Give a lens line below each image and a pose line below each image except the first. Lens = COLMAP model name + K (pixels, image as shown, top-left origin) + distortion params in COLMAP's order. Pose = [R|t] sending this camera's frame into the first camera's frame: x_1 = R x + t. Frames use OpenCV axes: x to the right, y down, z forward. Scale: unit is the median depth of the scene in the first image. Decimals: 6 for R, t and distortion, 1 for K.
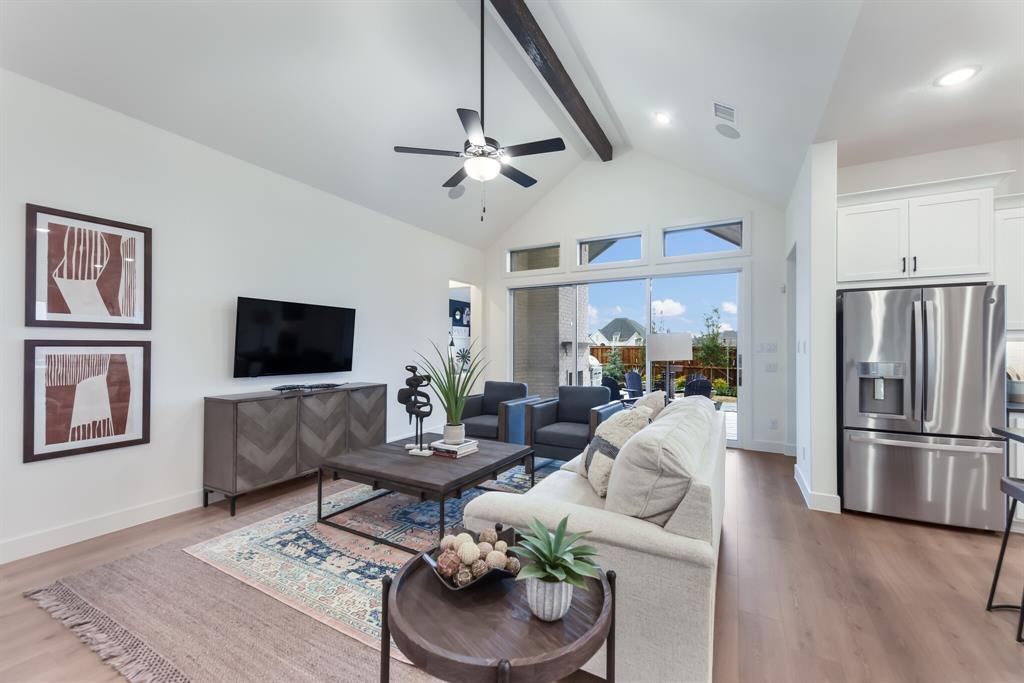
lens RADIAL K [[405.8, 0, 512.2], [0, 405.8, 343.6], [0, 0, 1]] dist [-0.002150, -0.000767]
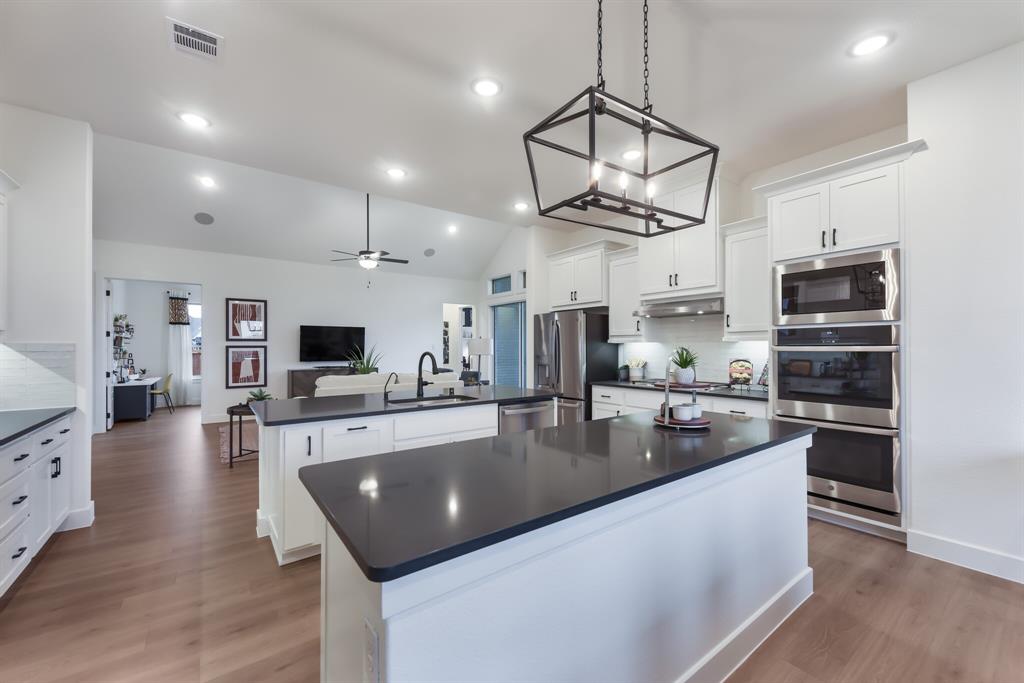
lens RADIAL K [[405.8, 0, 513.5], [0, 405.8, 345.0], [0, 0, 1]] dist [-0.002150, -0.000767]
pose [[0.908922, -0.006194, -0.416919, 1.513824], [0.008099, 0.999963, 0.002799, -0.005186], [0.416886, -0.005921, 0.908939, -0.625007]]
